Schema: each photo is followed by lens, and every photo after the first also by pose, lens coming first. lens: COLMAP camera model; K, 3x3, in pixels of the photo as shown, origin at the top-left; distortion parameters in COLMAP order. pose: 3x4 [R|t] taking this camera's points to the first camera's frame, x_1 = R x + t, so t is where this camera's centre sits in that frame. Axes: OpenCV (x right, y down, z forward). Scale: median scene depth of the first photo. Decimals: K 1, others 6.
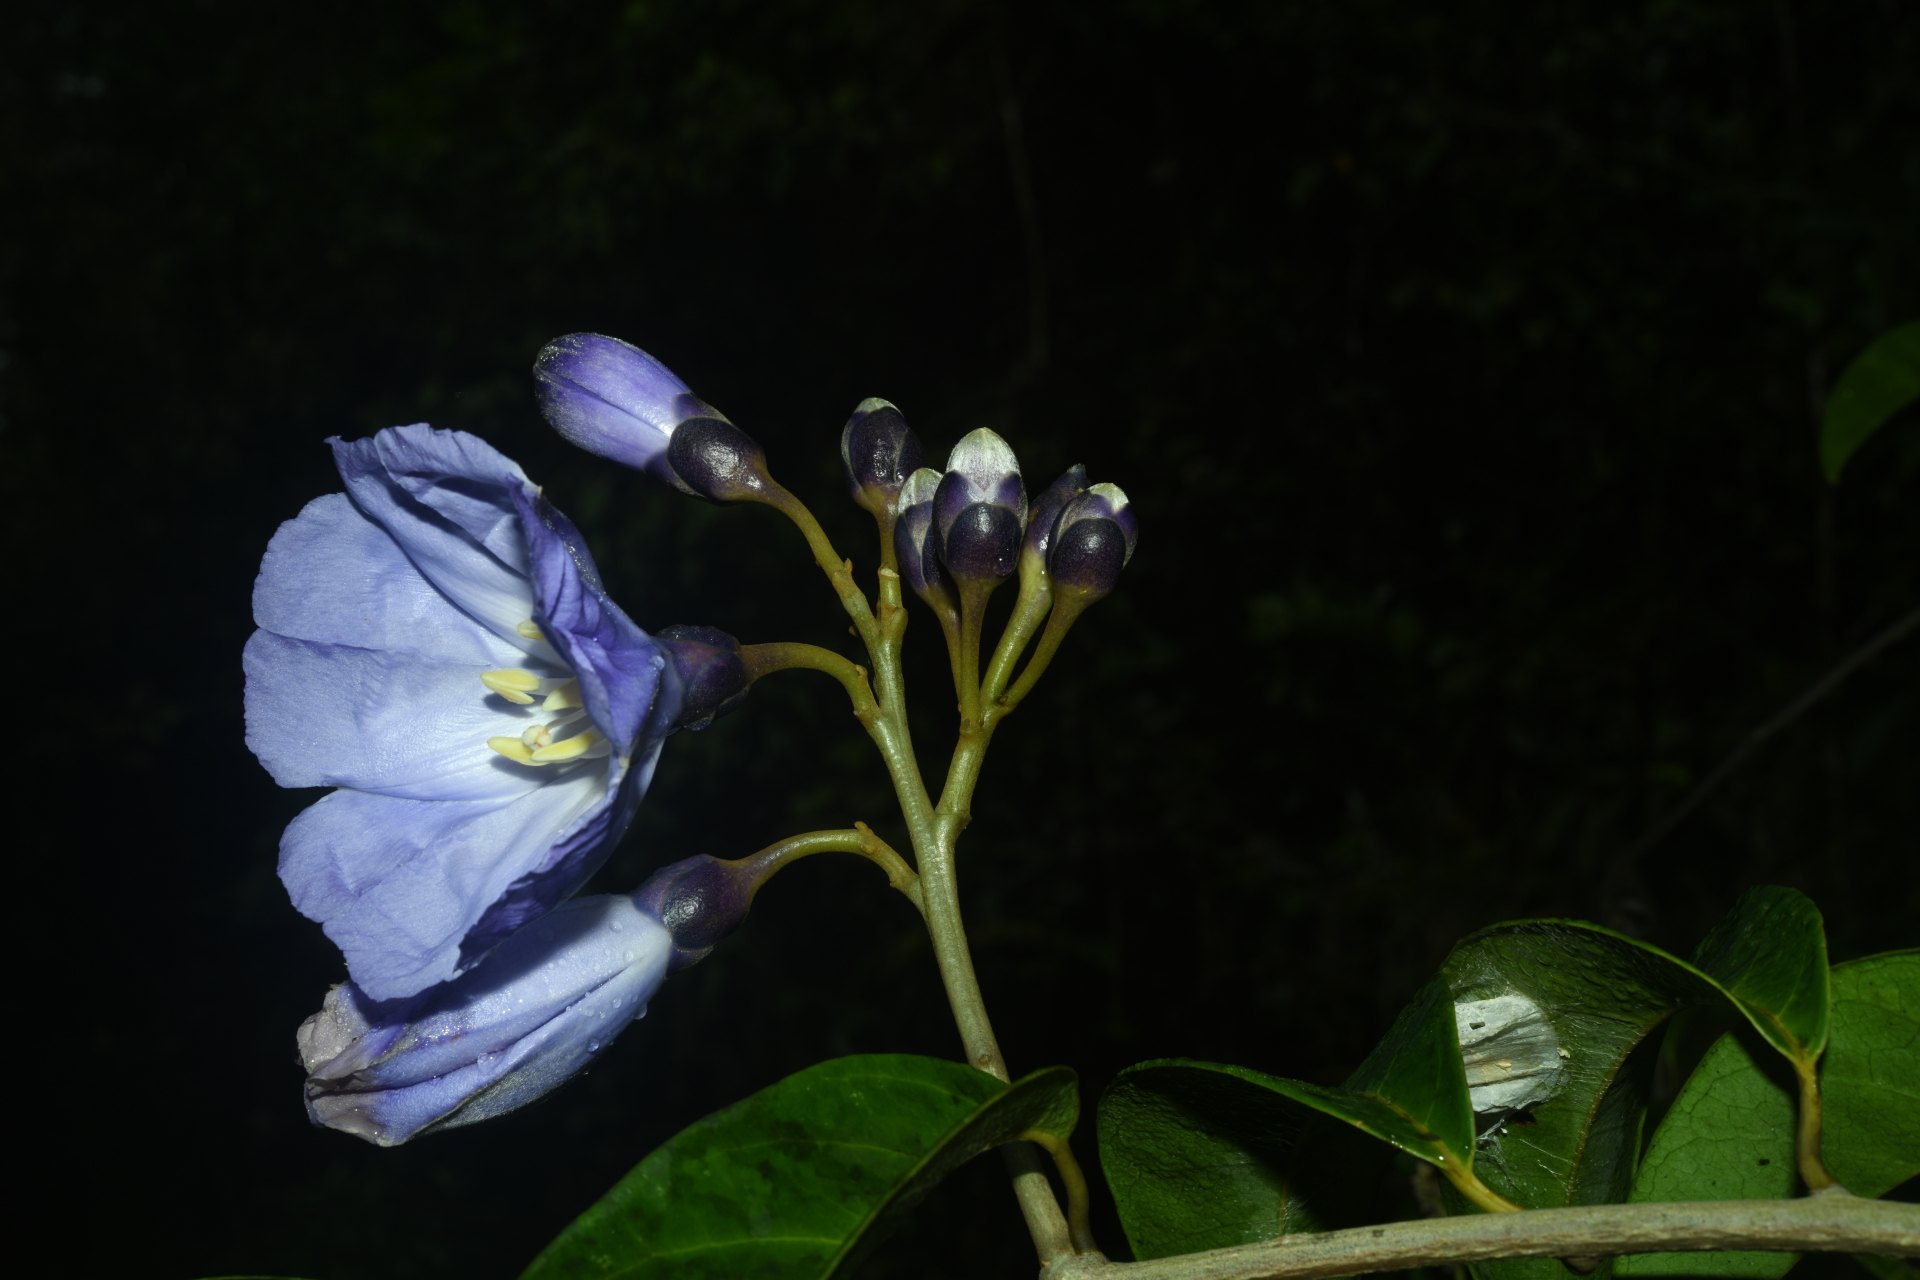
lens RADIAL K [[3454.6, 0, 959.7], [0, 3454.6, 614.2], [0, 0, 1]] dist [0.007163, 0.254881]
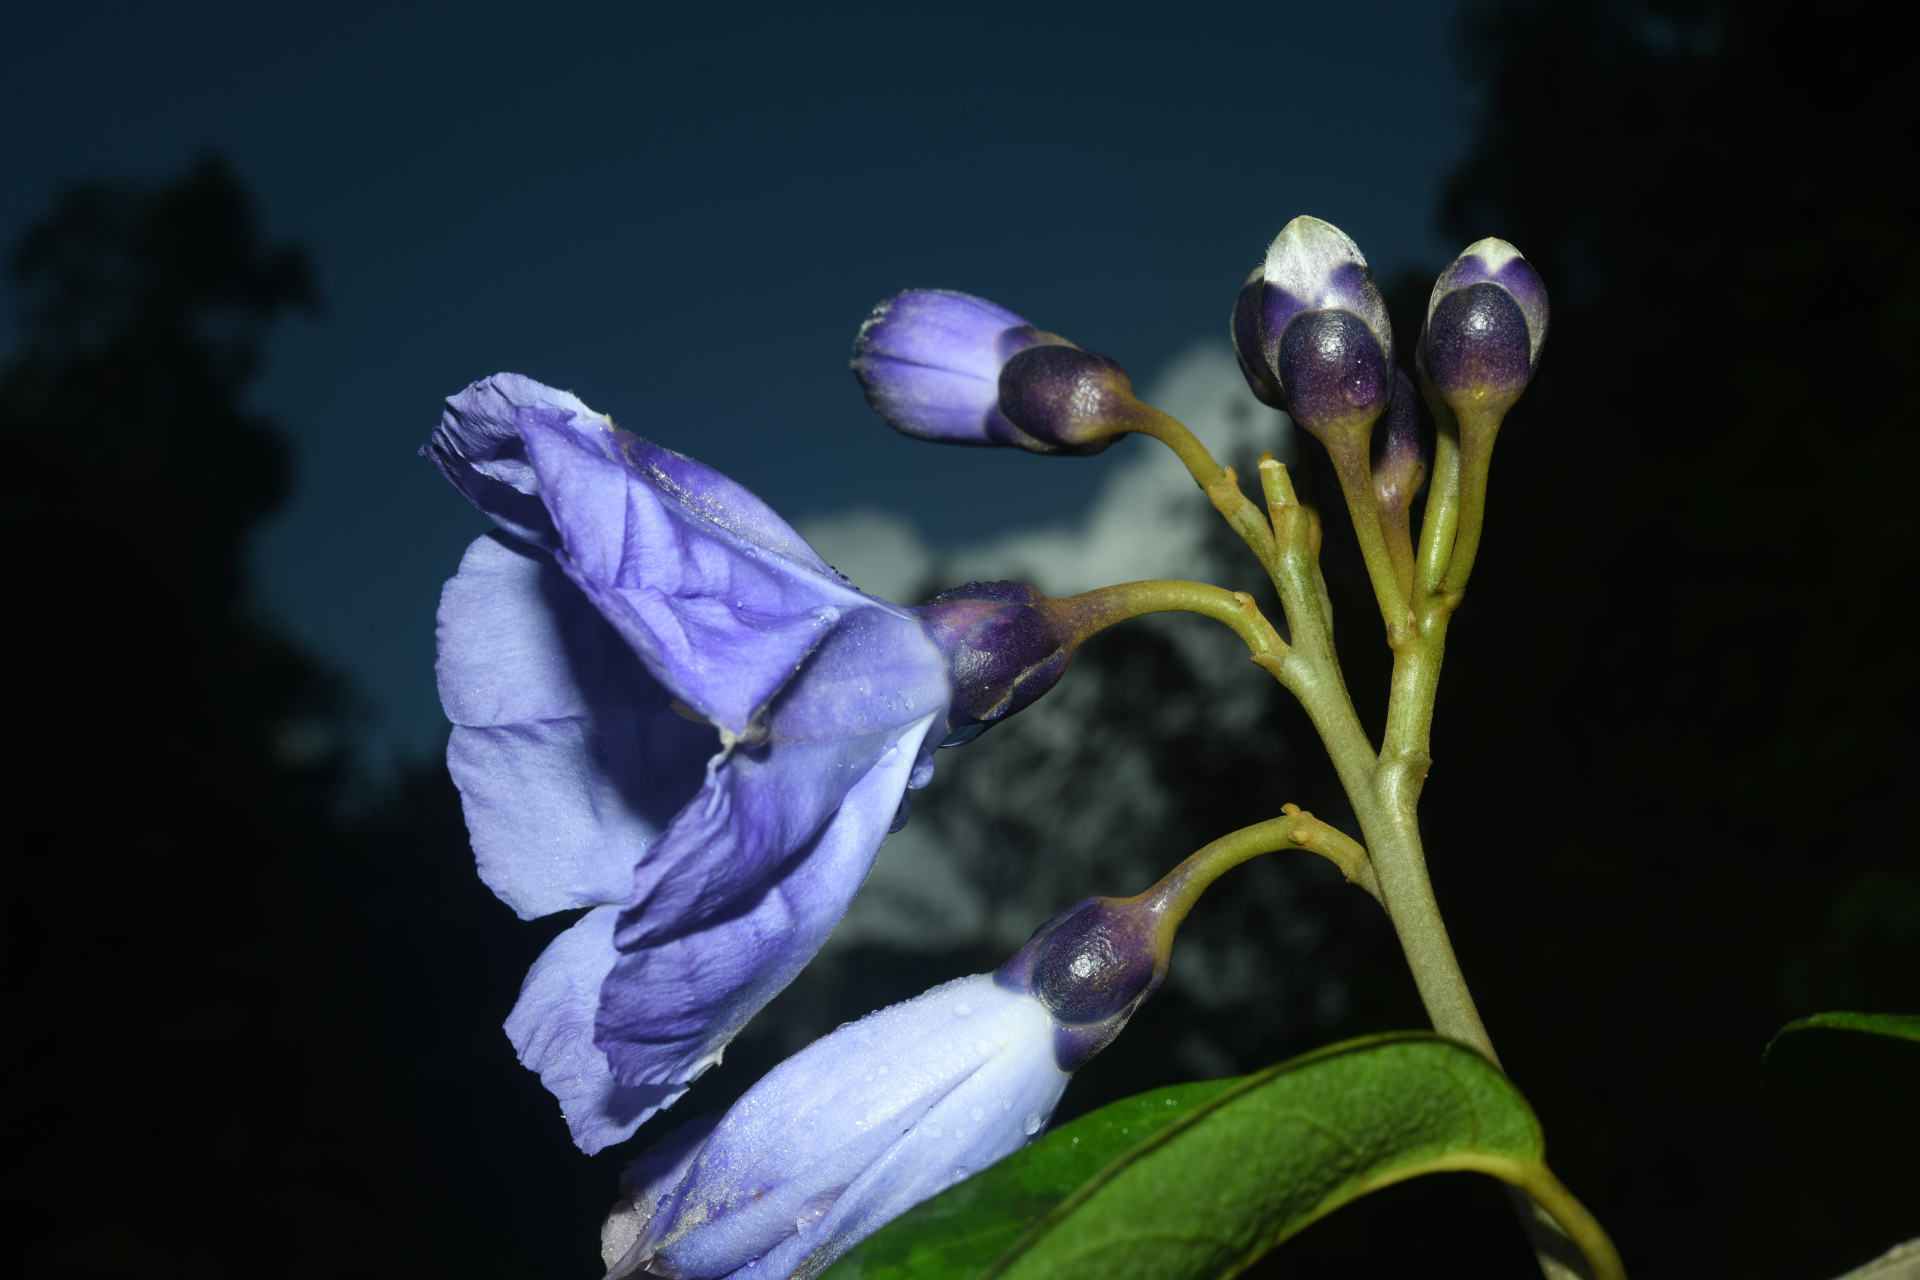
lens RADIAL K [[3454.6, 0, 959.7], [0, 3454.6, 614.2], [0, 0, 1]] dist [0.007163, 0.254881]
pose [[0.868661, -0.263712, -0.419385, 0.223350], [0.199314, 0.961046, -0.191478, 0.147374], [0.453544, 0.082740, 0.887385, 0.345892]]
